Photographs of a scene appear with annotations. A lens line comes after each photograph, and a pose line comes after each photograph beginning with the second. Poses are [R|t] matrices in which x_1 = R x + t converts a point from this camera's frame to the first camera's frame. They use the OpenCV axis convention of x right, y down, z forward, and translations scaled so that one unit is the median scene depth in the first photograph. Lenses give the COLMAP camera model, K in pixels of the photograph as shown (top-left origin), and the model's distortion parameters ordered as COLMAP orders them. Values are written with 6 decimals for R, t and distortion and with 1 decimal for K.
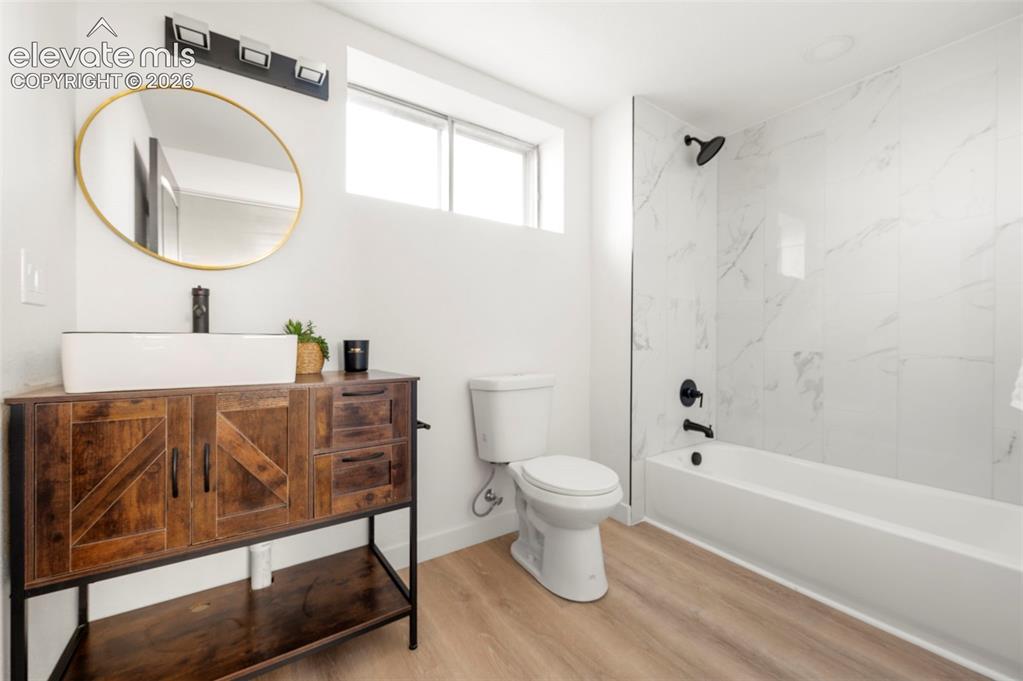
lens RADIAL K [[406.2, 0, 511.7], [0, 406.2, 336.0], [0, 0, 1]] dist [-0.001364, -0.000187]
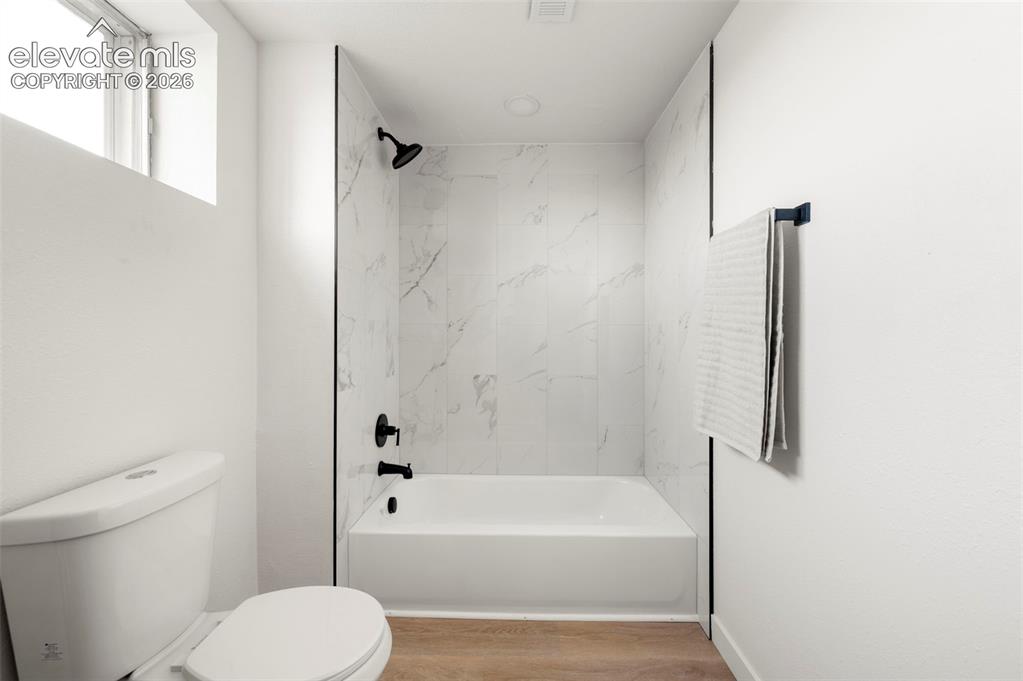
lens RADIAL K [[406.2, 0, 511.7], [0, 406.2, 336.0], [0, 0, 1]] dist [-0.001364, -0.000187]
pose [[0.579987, 0.000571, 0.814625, -0.107614], [-0.002851, 0.999995, 0.001329, -0.063184], [-0.814621, -0.003093, 0.579986, 0.297825]]
